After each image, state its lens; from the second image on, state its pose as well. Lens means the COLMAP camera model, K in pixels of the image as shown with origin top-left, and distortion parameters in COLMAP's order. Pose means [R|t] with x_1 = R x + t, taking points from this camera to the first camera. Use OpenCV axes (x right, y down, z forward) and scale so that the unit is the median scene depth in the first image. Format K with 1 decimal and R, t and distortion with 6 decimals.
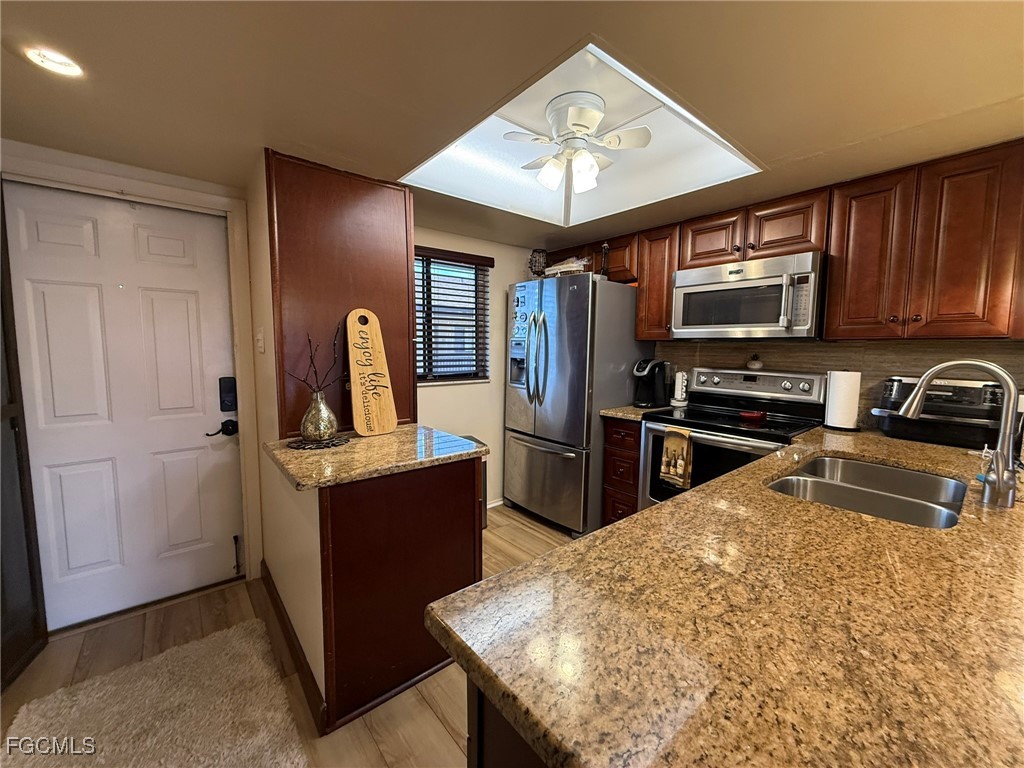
lens RADIAL K [[409.9, 0, 503.4], [0, 409.9, 381.7], [0, 0, 1]] dist [-0.002557, 0.001147]
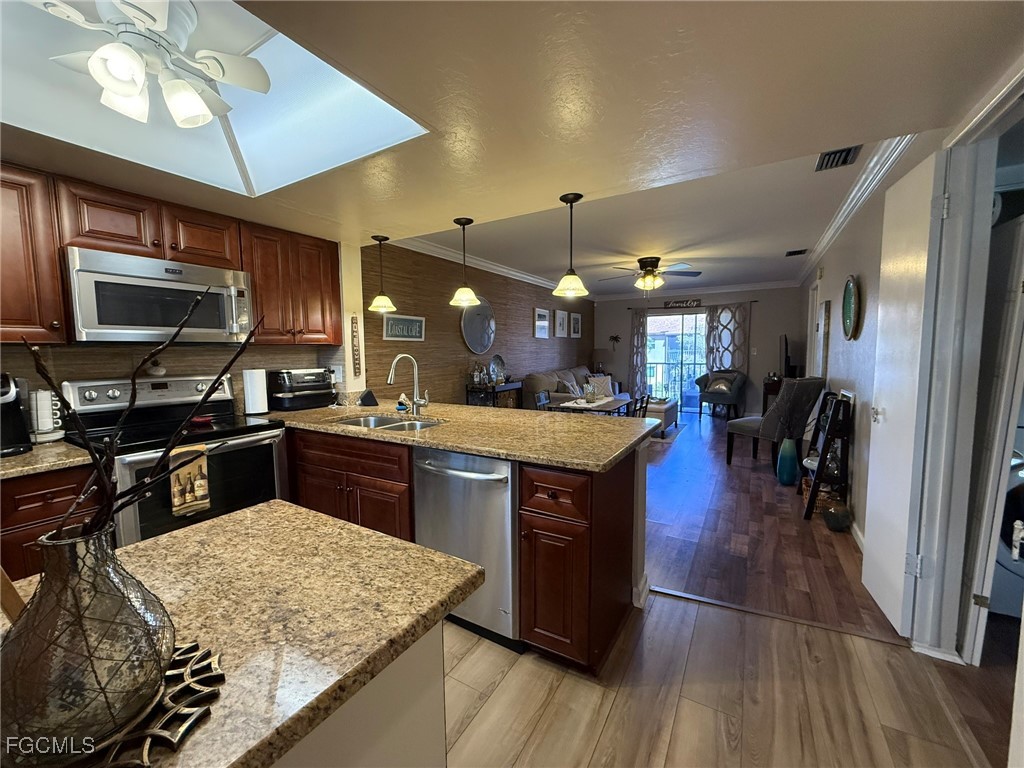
lens RADIAL K [[409.9, 0, 519.4], [0, 409.9, 379.8], [0, 0, 1]] dist [-0.002557, 0.001147]
pose [[-0.358446, -0.073374, 0.930663, -0.738541], [0.089429, 0.989623, 0.112467, -0.071445], [-0.929257, 0.123541, -0.348164, 0.769702]]
